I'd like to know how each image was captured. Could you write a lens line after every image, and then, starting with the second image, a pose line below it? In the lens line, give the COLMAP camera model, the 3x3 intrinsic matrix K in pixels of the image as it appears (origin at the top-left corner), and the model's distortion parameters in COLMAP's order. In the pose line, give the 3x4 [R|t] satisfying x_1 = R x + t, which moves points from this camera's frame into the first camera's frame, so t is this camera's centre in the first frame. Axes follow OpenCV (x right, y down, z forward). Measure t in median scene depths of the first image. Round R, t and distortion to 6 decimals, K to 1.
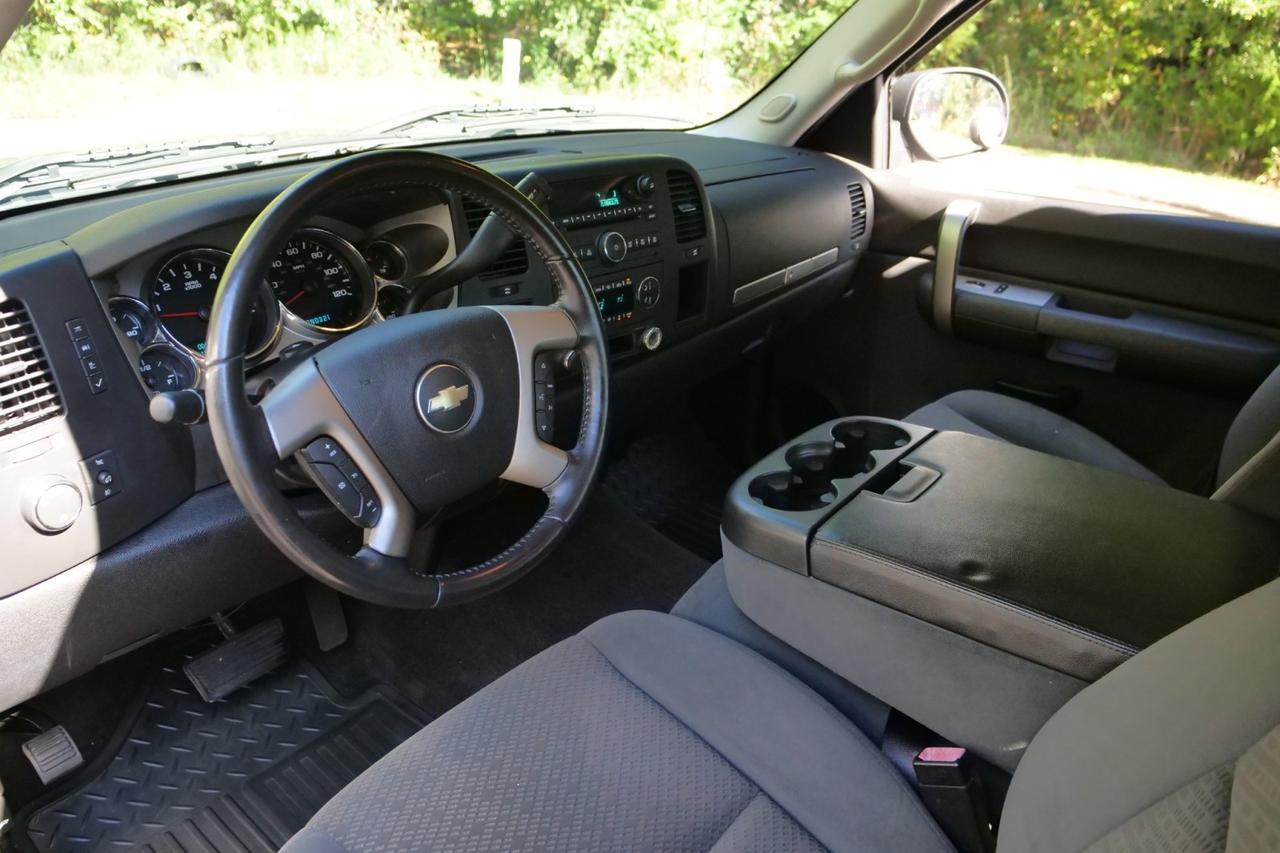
lens RADIAL K [[957.0, 0, 611.1], [0, 957.0, 424.3], [0, 0, 1]] dist [-0.005084, 0.003715]
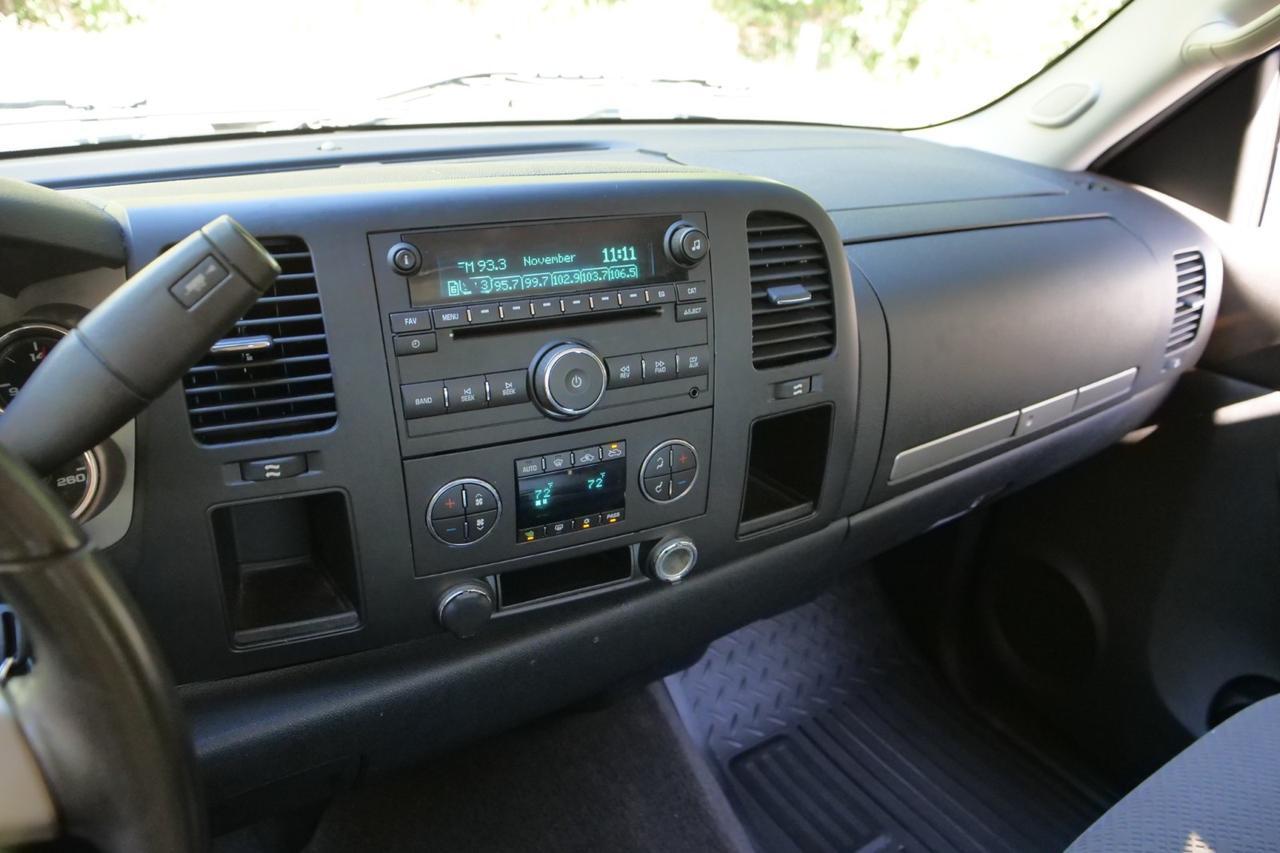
lens RADIAL K [[957.0, 0, 611.1], [0, 957.0, 424.3], [0, 0, 1]] dist [-0.005084, 0.003715]
pose [[0.956514, 0.148486, -0.251063, 0.091248], [-0.145457, 0.988889, 0.030685, -0.123460], [0.252830, 0.007169, 0.967484, 0.393886]]
